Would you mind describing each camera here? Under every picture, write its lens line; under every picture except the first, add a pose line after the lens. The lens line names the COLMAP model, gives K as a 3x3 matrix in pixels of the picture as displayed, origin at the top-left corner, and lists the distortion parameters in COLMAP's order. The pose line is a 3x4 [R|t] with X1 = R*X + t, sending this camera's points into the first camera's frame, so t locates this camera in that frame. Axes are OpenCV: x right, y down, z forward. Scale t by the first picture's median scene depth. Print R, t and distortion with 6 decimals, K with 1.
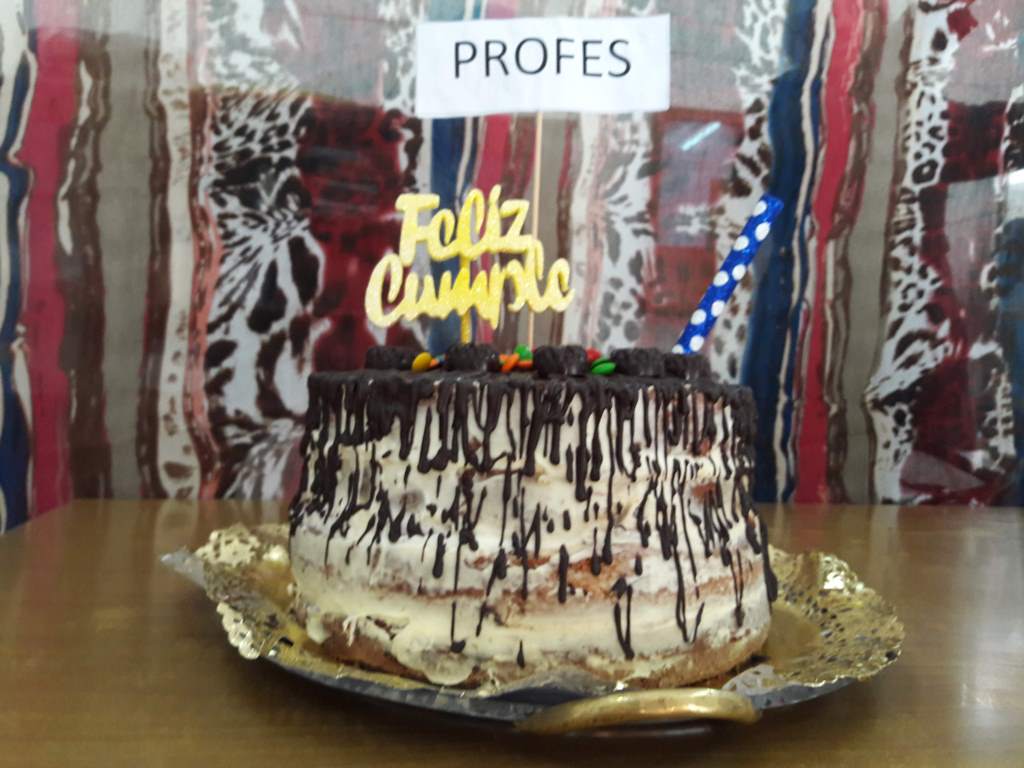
lens RADIAL K [[835.1, 0, 511.2], [0, 835.1, 384.4], [0, 0, 1]] dist [0.013455, -0.049121]
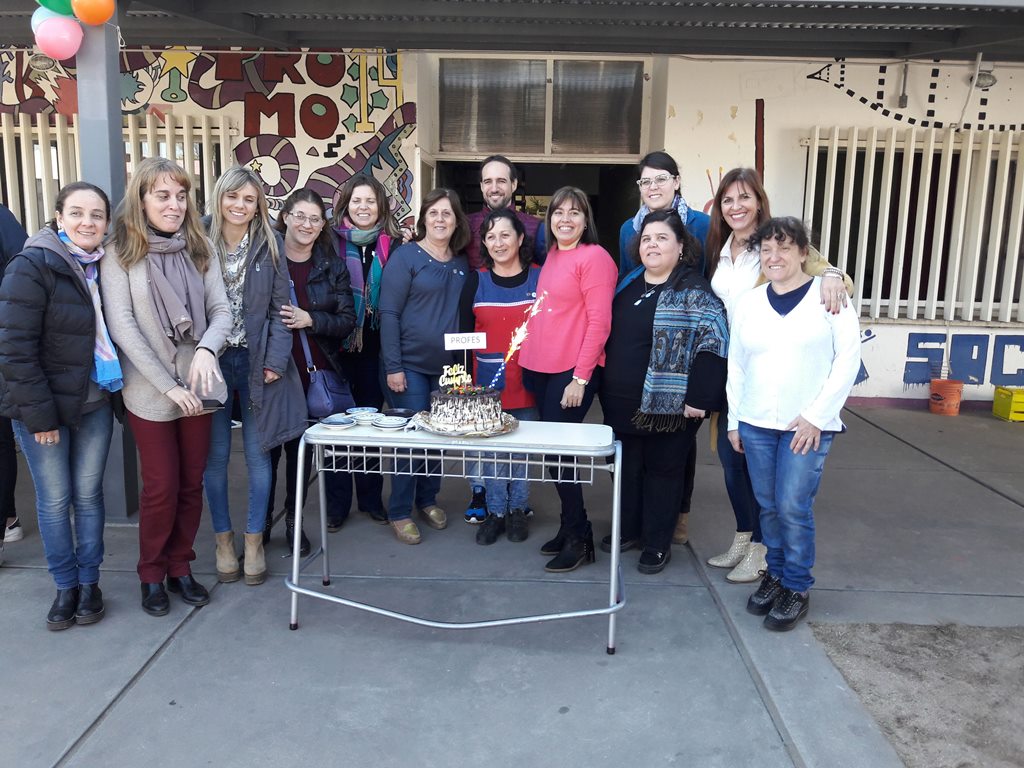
lens RADIAL K [[835.1, 0, 514.8], [0, 835.1, 376.3], [0, 0, 1]] dist [0.013455, -0.049121]
pose [[0.999272, -0.035003, 0.015186, 0.375730], [0.032972, 0.992470, 0.117965, -1.055864], [-0.019201, -0.117378, 0.992902, -6.453852]]
